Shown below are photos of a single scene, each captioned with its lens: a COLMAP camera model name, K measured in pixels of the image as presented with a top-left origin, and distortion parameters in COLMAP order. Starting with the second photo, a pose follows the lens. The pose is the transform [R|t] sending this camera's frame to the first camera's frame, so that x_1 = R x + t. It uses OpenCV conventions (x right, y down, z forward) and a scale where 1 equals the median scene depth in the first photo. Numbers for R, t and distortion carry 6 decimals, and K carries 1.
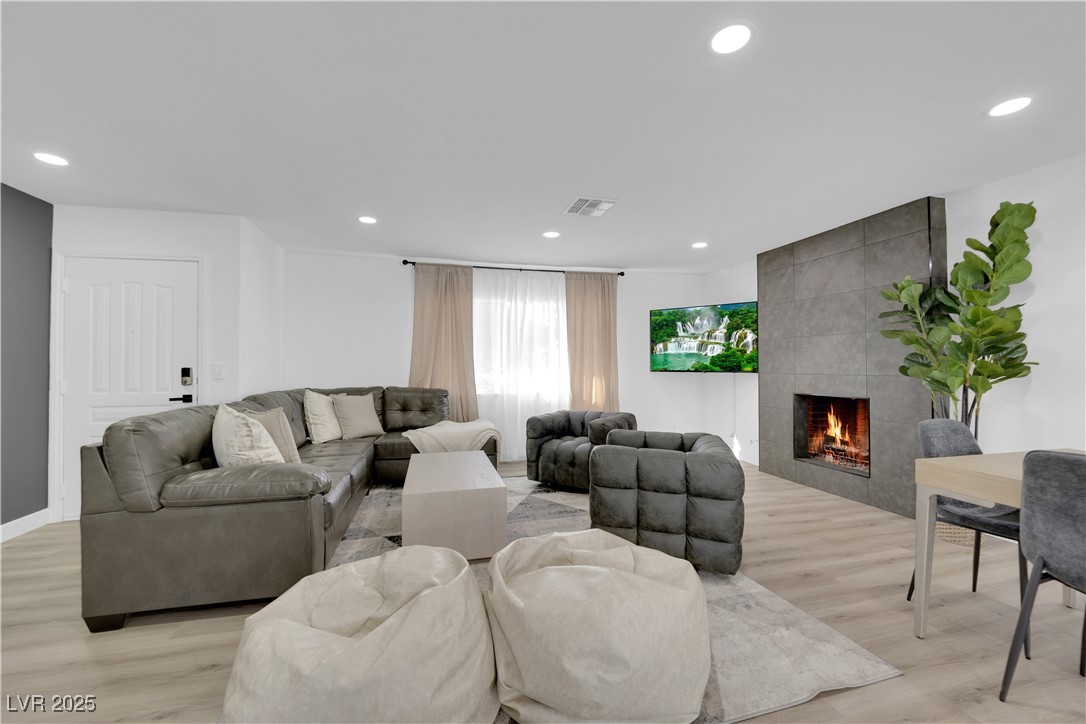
lens RADIAL K [[435.9, 0, 543.9], [0, 435.9, 358.7], [0, 0, 1]] dist [-0.009258, -0.003960]
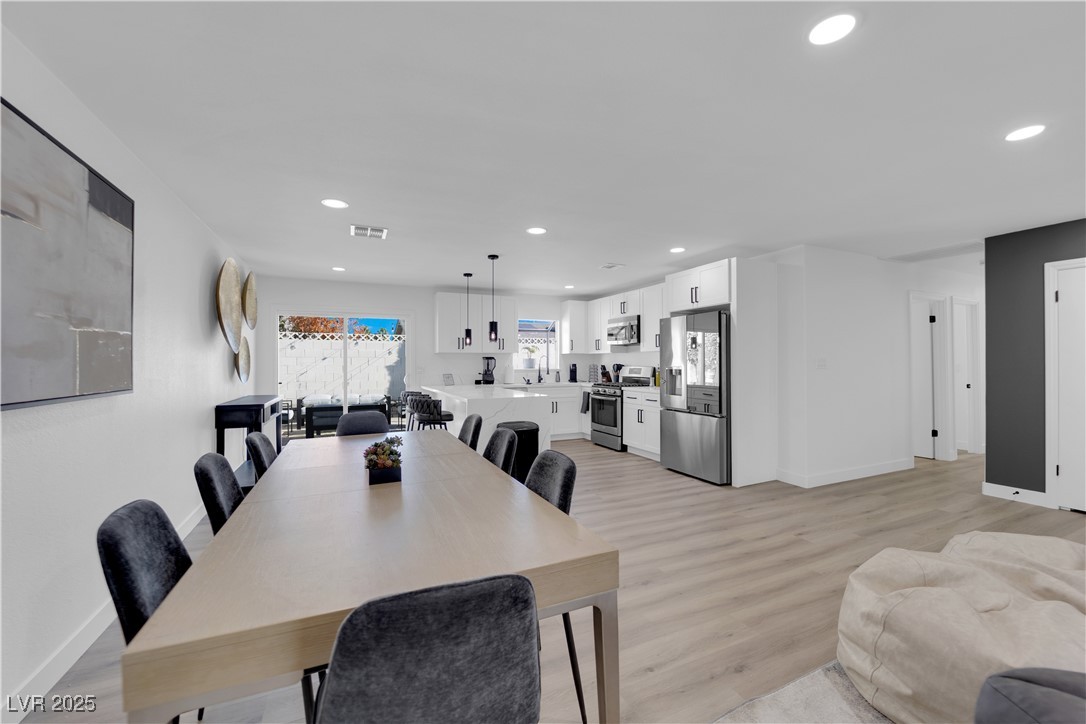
lens RADIAL K [[435.9, 0, 543.5], [0, 435.9, 359.6], [0, 0, 1]] dist [-0.009258, -0.003960]
pose [[-0.985494, 0.005594, -0.169618, 0.404972], [0.008967, 0.999777, -0.019127, -0.009942], [0.169473, -0.020371, -0.985324, 0.603723]]
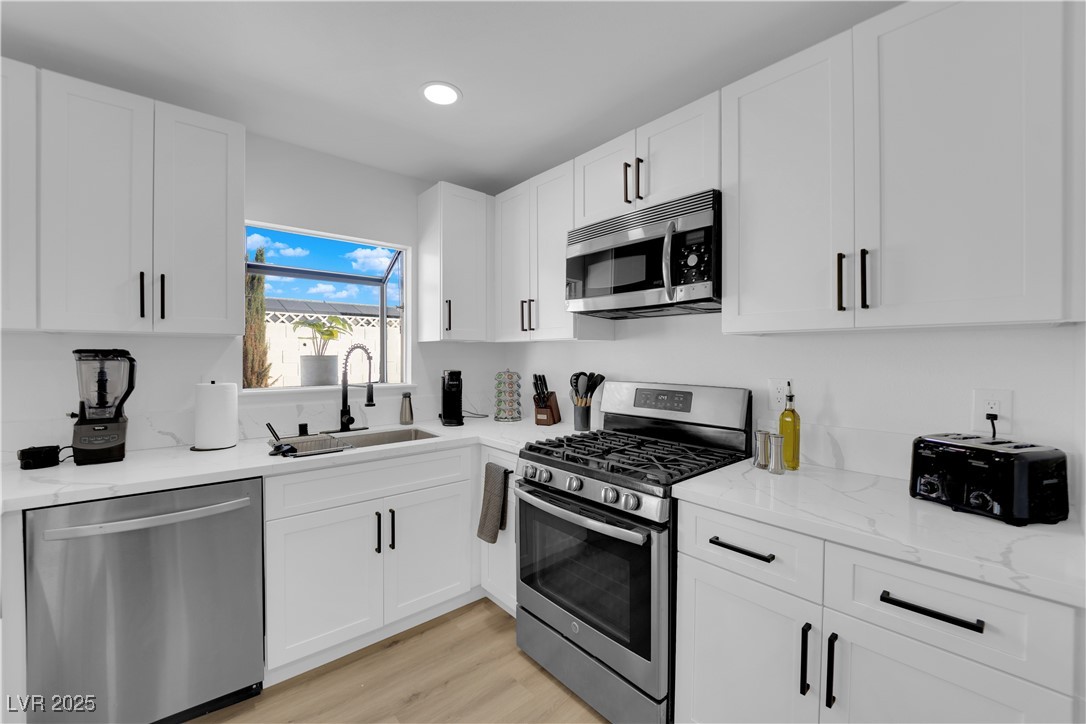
lens RADIAL K [[435.9, 0, 542.6], [0, 435.9, 357.8], [0, 0, 1]] dist [-0.009258, -0.003960]
pose [[-0.898843, 0.005502, -0.438236, 0.175232], [0.008419, 0.999953, -0.004715, -0.036139], [0.438190, -0.007927, -0.898848, -0.365640]]
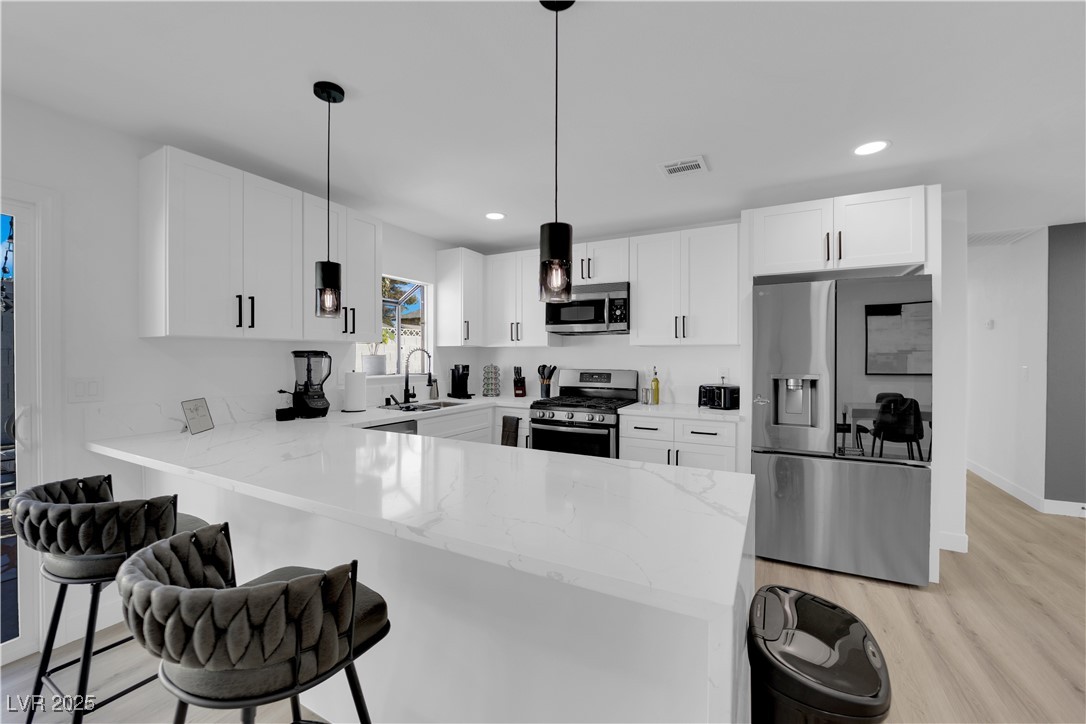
lens RADIAL K [[435.9, 0, 543.4], [0, 435.9, 359.5], [0, 0, 1]] dist [-0.009258, -0.003960]
pose [[-0.681033, 0.007848, -0.732211, 0.554528], [0.010642, 0.999943, 0.000819, -0.032920], [0.732176, -0.007234, -0.681078, -0.203325]]
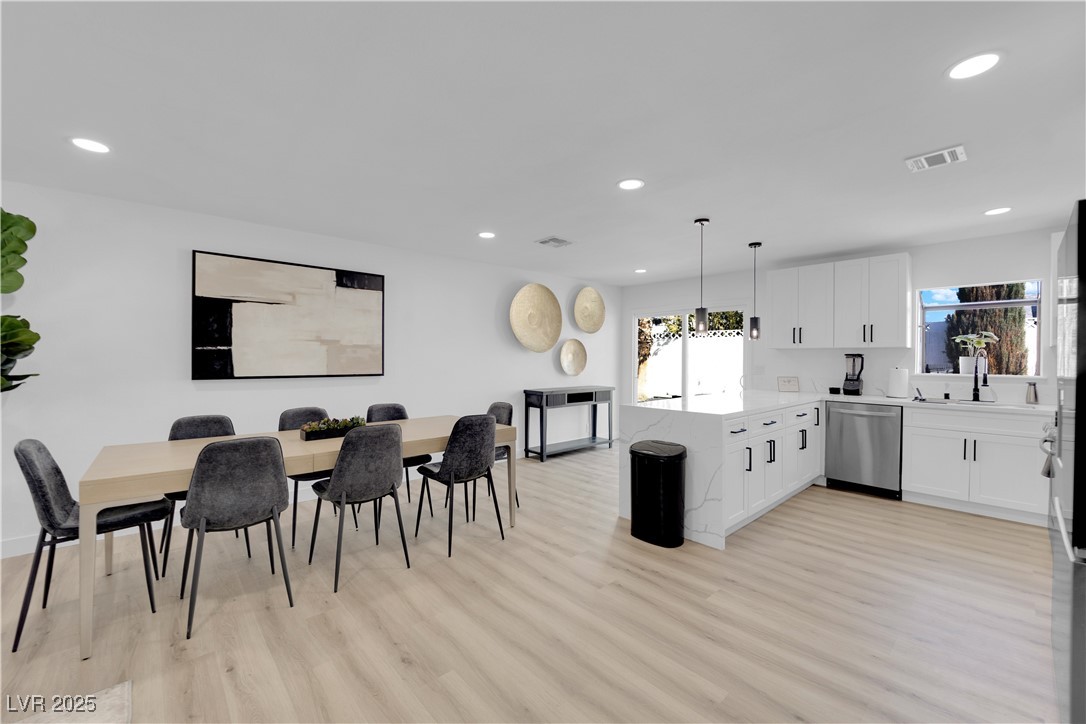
lens RADIAL K [[435.9, 0, 542.5], [0, 435.9, 359.9], [0, 0, 1]] dist [-0.009258, -0.003960]
pose [[-0.457291, -0.003022, 0.889312, -0.182200], [-0.014673, 0.999884, -0.004148, -0.020818], [-0.889196, -0.014946, -0.457283, 0.194093]]
